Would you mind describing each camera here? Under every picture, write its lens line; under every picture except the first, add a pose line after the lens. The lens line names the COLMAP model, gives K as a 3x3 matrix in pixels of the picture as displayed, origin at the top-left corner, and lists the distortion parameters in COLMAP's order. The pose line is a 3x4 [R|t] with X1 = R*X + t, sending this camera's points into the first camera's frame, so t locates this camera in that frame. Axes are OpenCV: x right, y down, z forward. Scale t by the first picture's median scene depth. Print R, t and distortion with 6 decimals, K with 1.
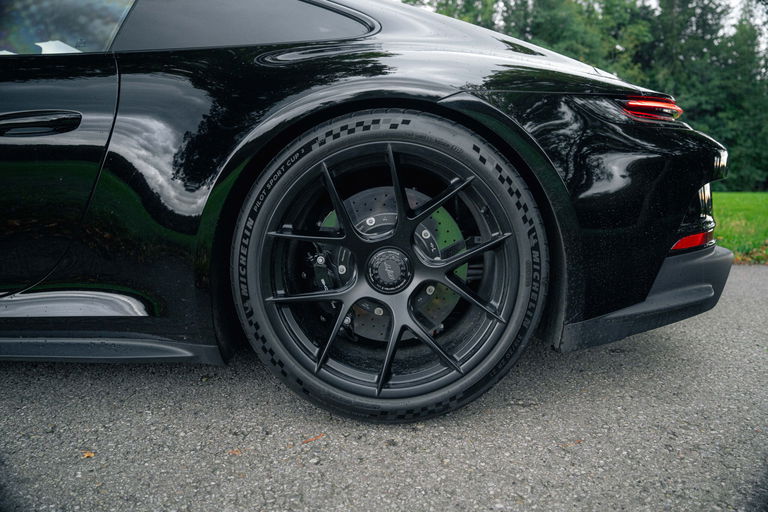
lens RADIAL K [[534.3, 0, 382.1], [0, 534.3, 260.5], [0, 0, 1]] dist [-0.006497, 0.001593]
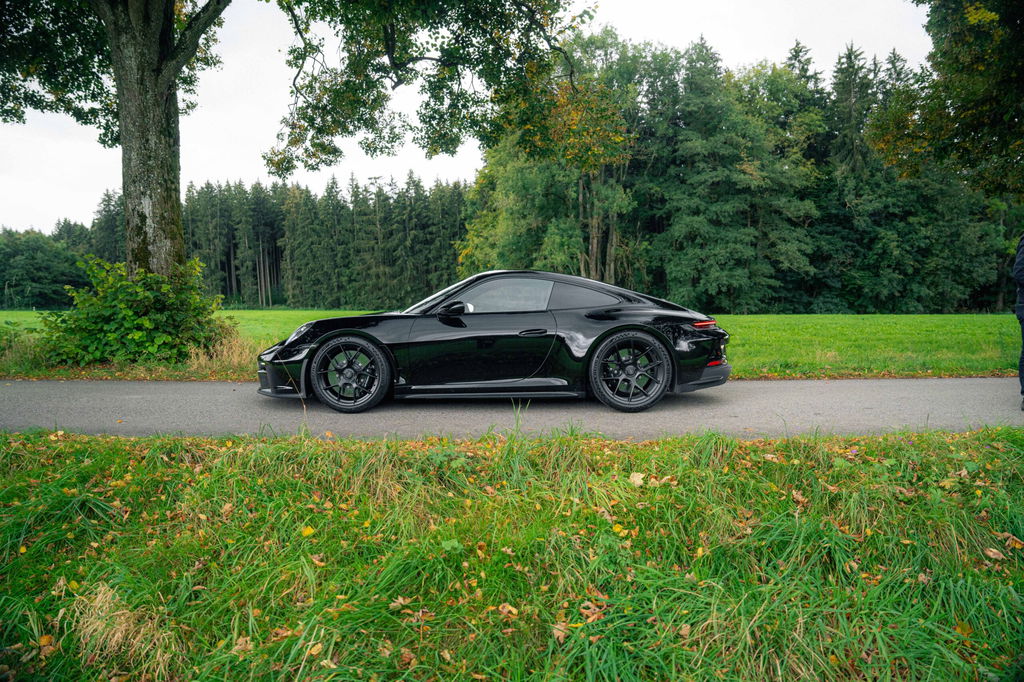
lens RADIAL K [[712.4, 0, 517.1], [0, 712.4, 341.2], [0, 0, 1]] dist [-0.006497, 0.001593]
pose [[0.999450, -0.006234, 0.032572, -0.937742], [0.008976, 0.996362, -0.084745, 0.224033], [-0.031926, 0.084990, 0.995870, -3.957219]]
